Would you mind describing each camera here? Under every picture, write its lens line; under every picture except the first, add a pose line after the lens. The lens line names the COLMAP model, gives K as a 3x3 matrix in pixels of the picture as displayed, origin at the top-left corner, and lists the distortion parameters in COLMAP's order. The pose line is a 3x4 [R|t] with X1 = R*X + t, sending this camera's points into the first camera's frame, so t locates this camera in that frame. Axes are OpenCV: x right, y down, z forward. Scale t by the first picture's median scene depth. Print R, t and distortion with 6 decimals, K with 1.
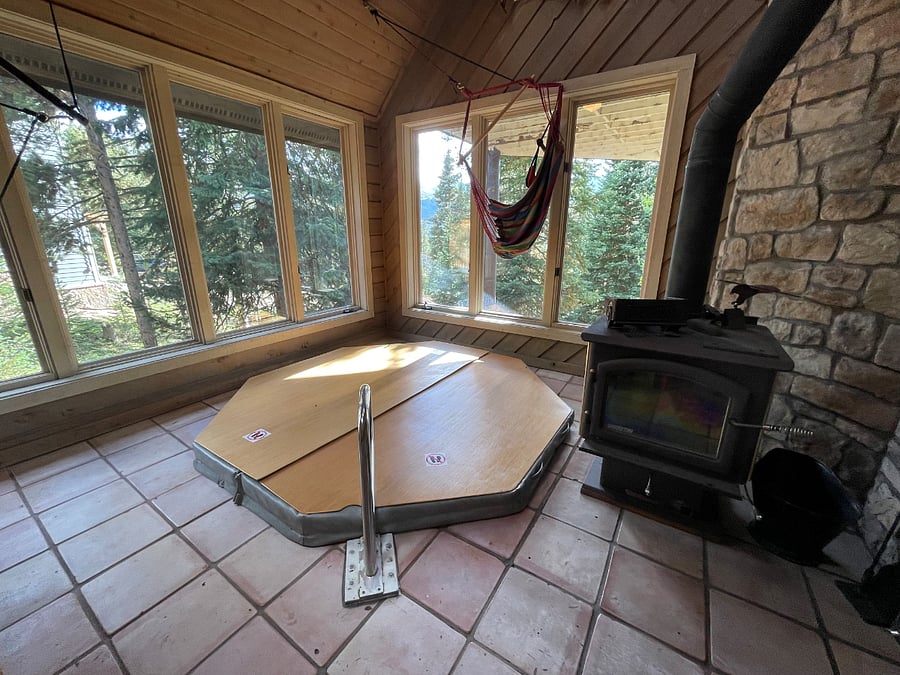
lens RADIAL K [[363.4, 0, 448.7], [0, 363.4, 338.2], [0, 0, 1]] dist [-0.002347, -0.000797]
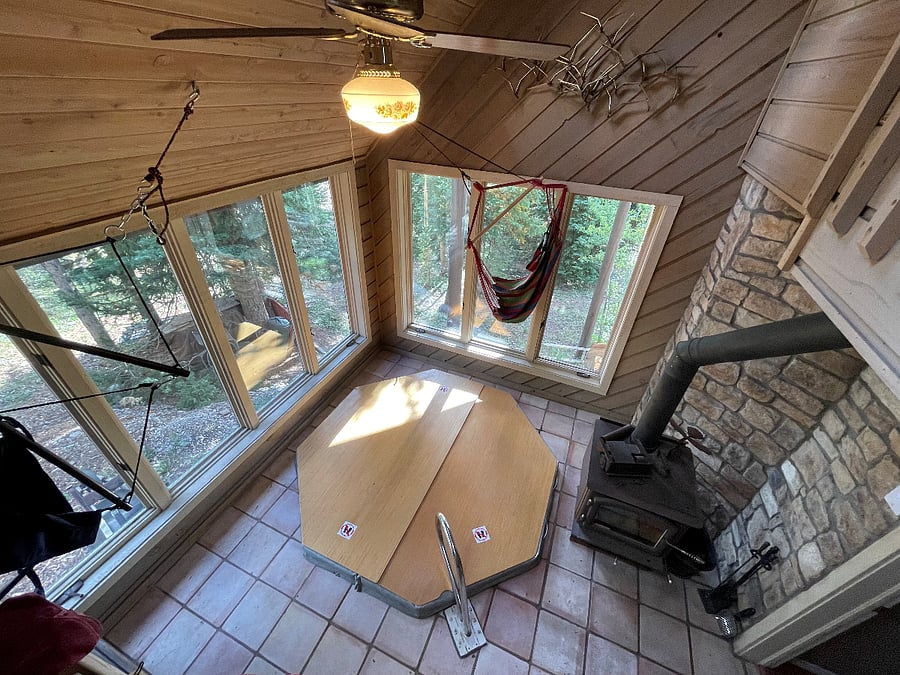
lens RADIAL K [[363.4, 0, 449.3], [0, 363.4, 337.5], [0, 0, 1]] dist [-0.002347, -0.000797]
pose [[0.983209, -0.074252, 0.166695, -0.415669], [0.016347, 0.945641, 0.324801, -1.086054], [-0.181751, -0.316622, 0.930976, -0.138459]]
